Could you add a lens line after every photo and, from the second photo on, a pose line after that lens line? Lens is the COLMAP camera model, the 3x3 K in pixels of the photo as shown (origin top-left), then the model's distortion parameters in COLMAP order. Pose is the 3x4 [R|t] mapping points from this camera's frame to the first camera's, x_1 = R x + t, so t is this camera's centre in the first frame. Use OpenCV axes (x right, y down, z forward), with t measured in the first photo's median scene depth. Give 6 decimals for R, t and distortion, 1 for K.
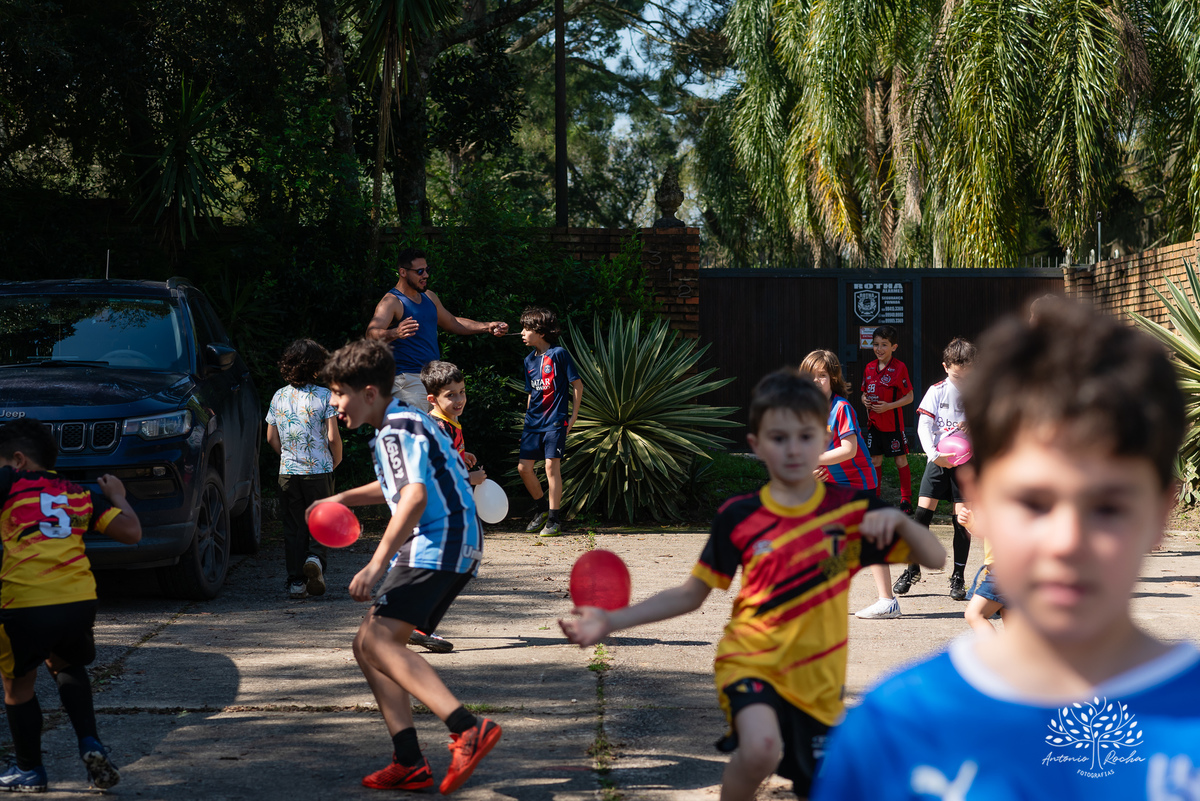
lens RADIAL K [[2950.0, 0, 600.0], [0, 2950.0, 400.5], [0, 0, 1]] dist [-0.252196, 0.053032]
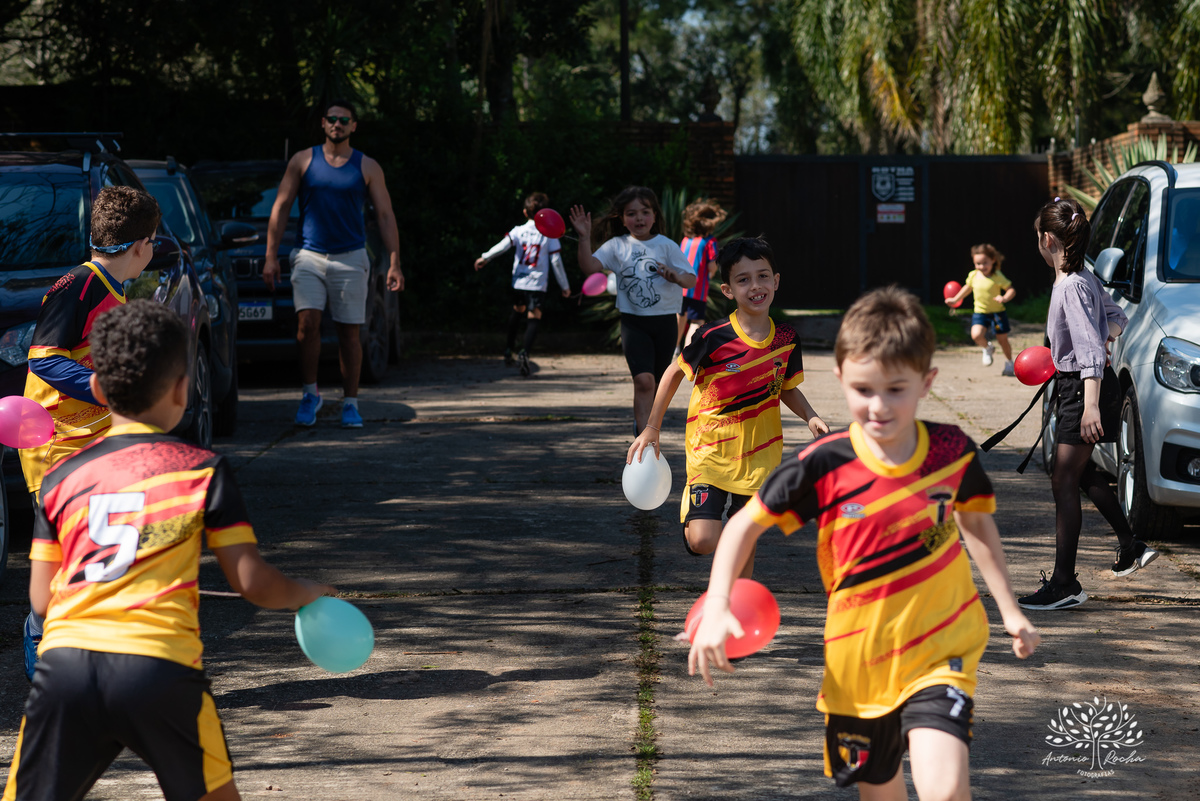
lens RADIAL K [[2950.0, 0, 600.0], [0, 2950.0, 400.5], [0, 0, 1]] dist [-0.252196, 0.053032]
pose [[0.999731, -0.000297, -0.023201, 0.004133], [0.001149, 0.999325, 0.036716, 0.010370], [0.023174, -0.036733, 0.999056, -0.187429]]
